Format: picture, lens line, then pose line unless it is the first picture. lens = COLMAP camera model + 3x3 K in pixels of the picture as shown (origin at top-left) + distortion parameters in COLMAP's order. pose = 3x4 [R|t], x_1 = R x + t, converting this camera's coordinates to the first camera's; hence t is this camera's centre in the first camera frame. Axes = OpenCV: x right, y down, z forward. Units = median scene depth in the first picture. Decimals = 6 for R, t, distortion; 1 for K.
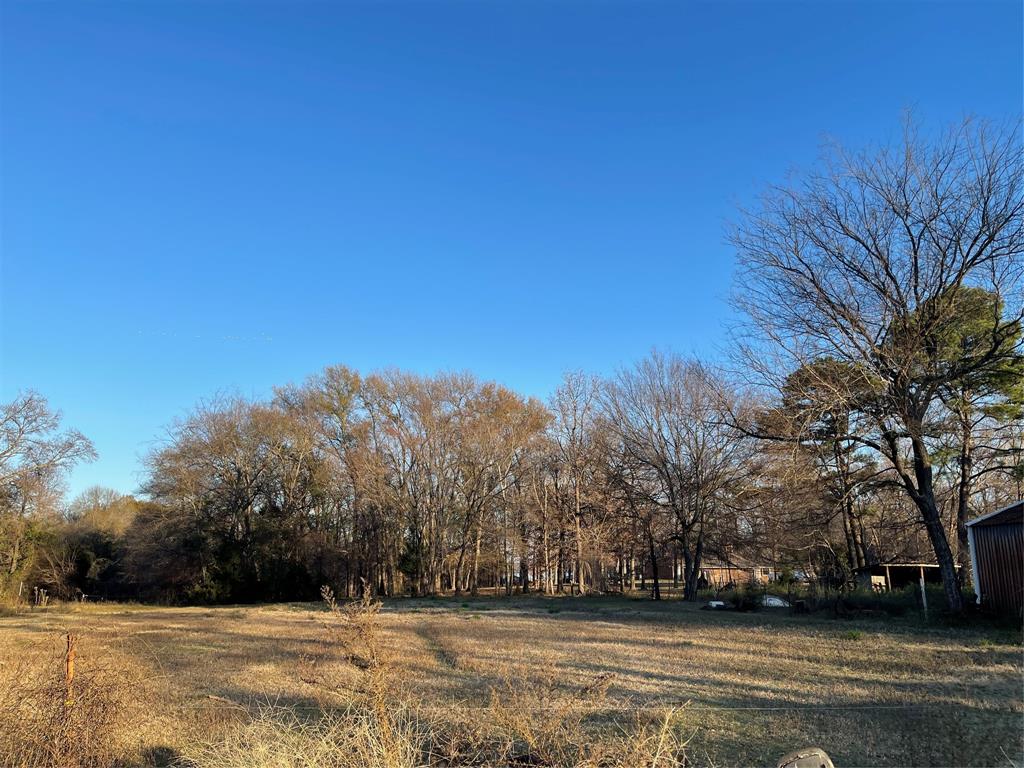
lens RADIAL K [[791.4, 0, 531.4], [0, 791.4, 378.4], [0, 0, 1]] dist [0.058224, -0.082621]
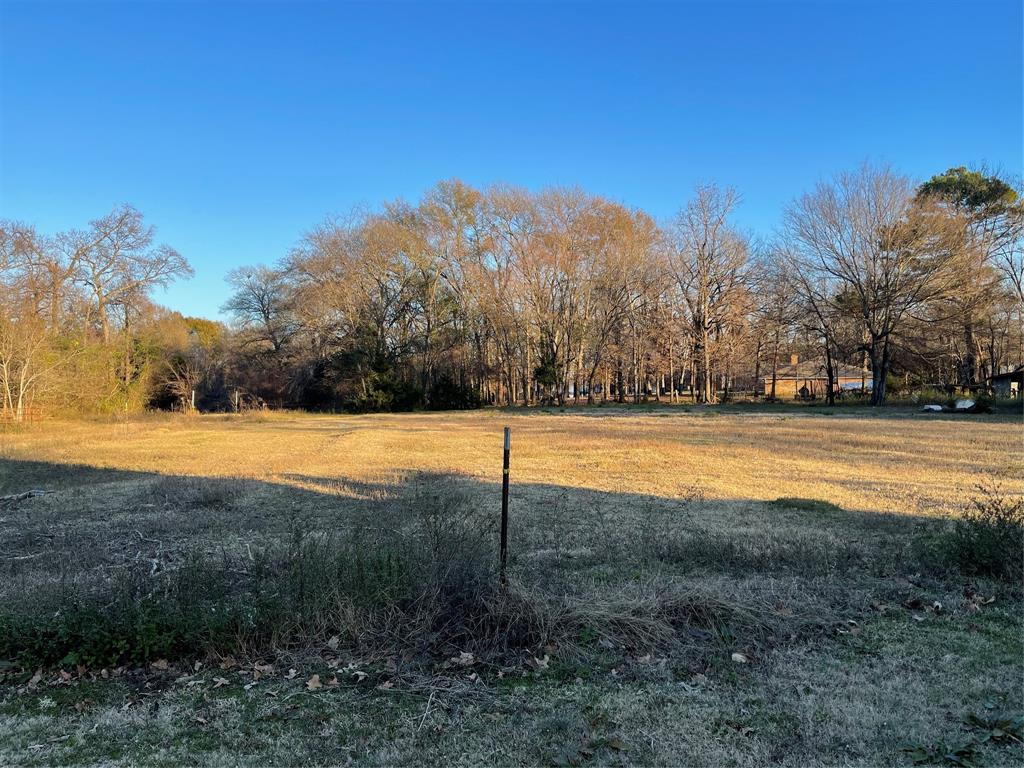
lens RADIAL K [[791.4, 0, 512.3], [0, 791.4, 386.4], [0, 0, 1]] dist [0.058224, -0.082621]
pose [[0.999769, -0.004689, 0.020993, -0.251237], [-0.000407, 0.971652, 0.236416, -0.001408], [-0.021506, -0.236369, 0.971425, -0.029009]]
